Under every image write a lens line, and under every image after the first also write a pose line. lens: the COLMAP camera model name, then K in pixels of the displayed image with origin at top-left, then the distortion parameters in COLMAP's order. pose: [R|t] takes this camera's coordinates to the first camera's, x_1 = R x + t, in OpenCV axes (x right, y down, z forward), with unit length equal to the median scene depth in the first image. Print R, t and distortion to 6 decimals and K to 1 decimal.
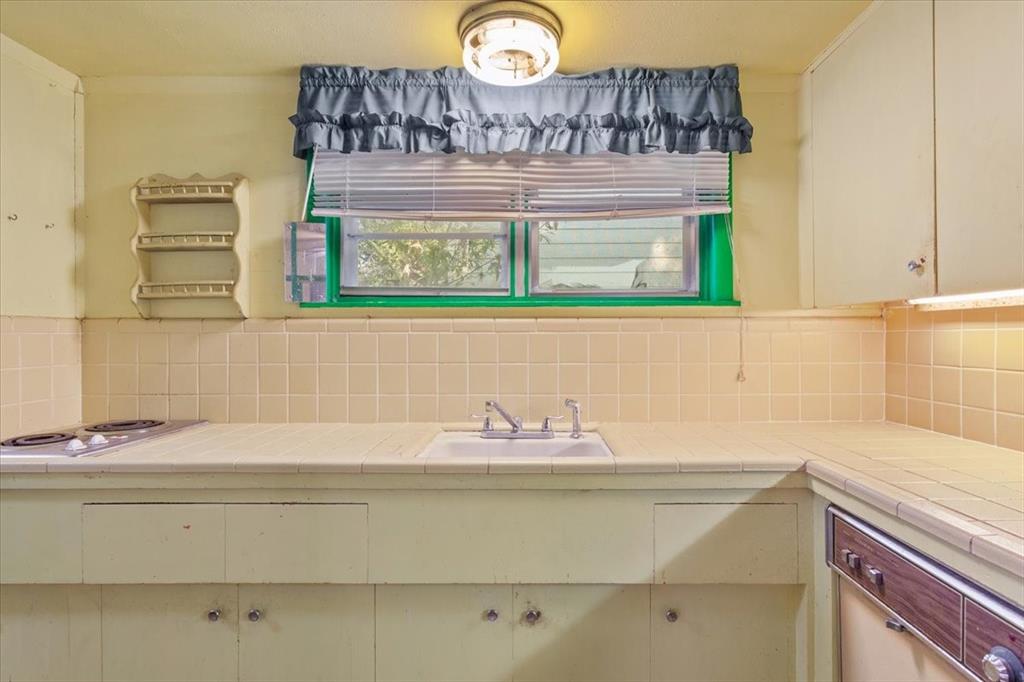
lens RADIAL K [[525.5, 0, 515.3], [0, 525.5, 337.1], [0, 0, 1]] dist [-0.001365, -0.000280]
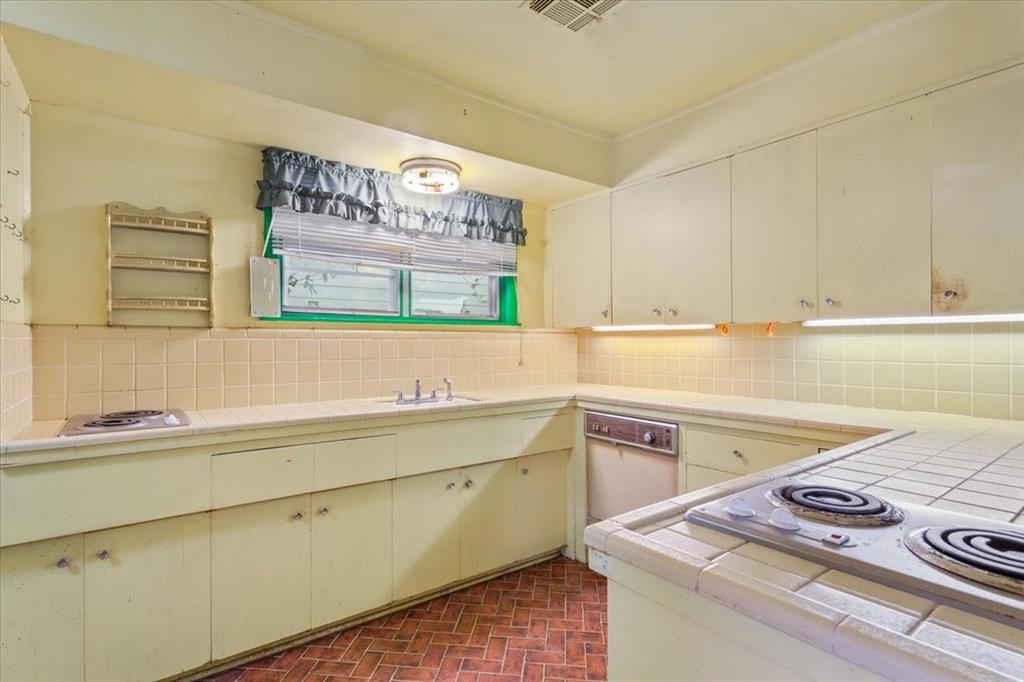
lens RADIAL K [[501.4, 0, 509.5], [0, 501.4, 344.5], [0, 0, 1]] dist [-0.000968, -0.000330]
pose [[0.804294, -0.001015, 0.594231, -0.688007], [0.000389, 0.999999, 0.001182, 0.004849], [-0.594232, -0.000719, 0.804294, -0.433219]]
